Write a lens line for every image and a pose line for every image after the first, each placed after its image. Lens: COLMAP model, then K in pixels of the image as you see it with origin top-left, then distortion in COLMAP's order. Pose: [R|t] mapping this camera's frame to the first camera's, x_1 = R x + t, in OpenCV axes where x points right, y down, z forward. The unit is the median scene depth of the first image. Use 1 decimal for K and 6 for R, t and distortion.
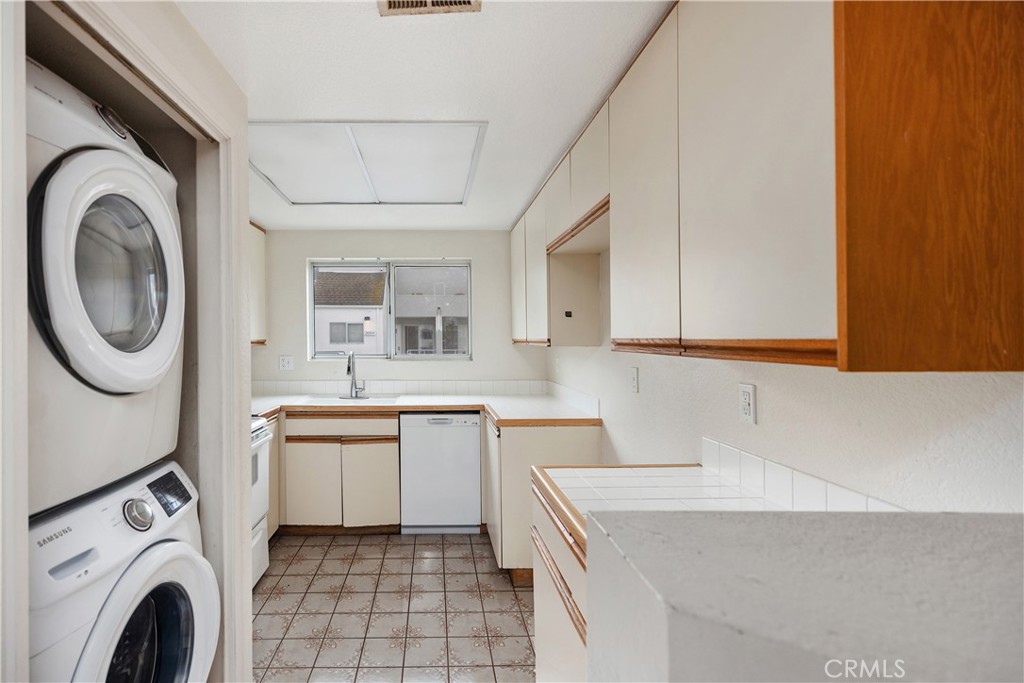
lens RADIAL K [[464.7, 0, 511.0], [0, 464.7, 330.2], [0, 0, 1]] dist [0.001274, 0.000230]
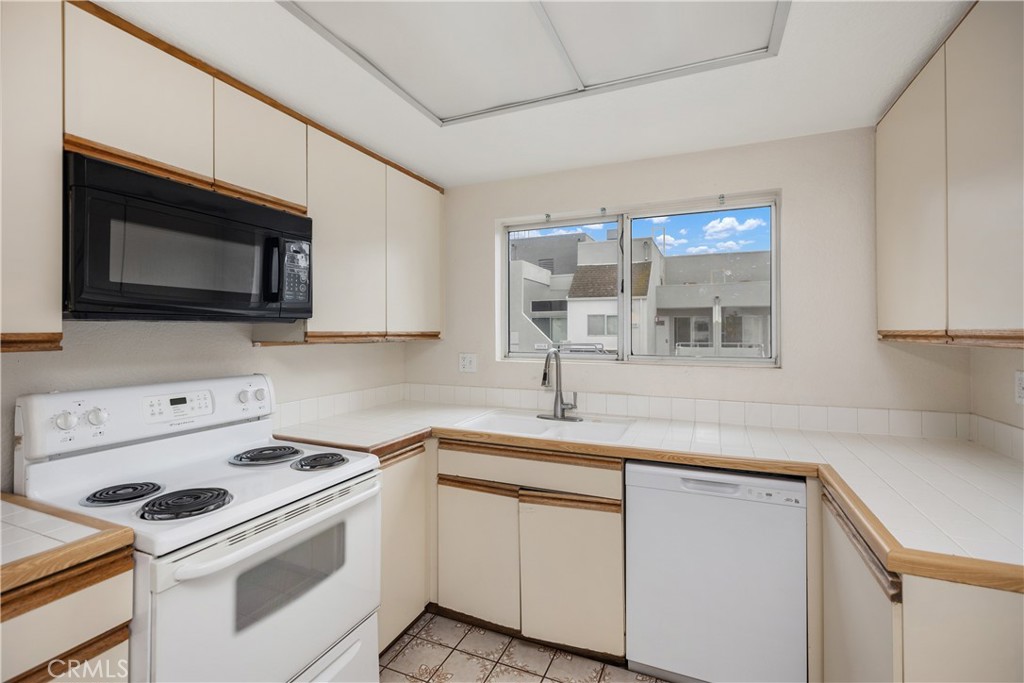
lens RADIAL K [[395.3, 0, 454.8], [0, 395.3, 339.5], [0, 0, 1]] dist [0.000926, 0.000048]
pose [[0.738251, 0.012473, -0.674411, -0.063524], [0.014193, 0.999320, 0.034019, 0.010090], [0.674377, -0.034687, 0.737572, 0.466704]]
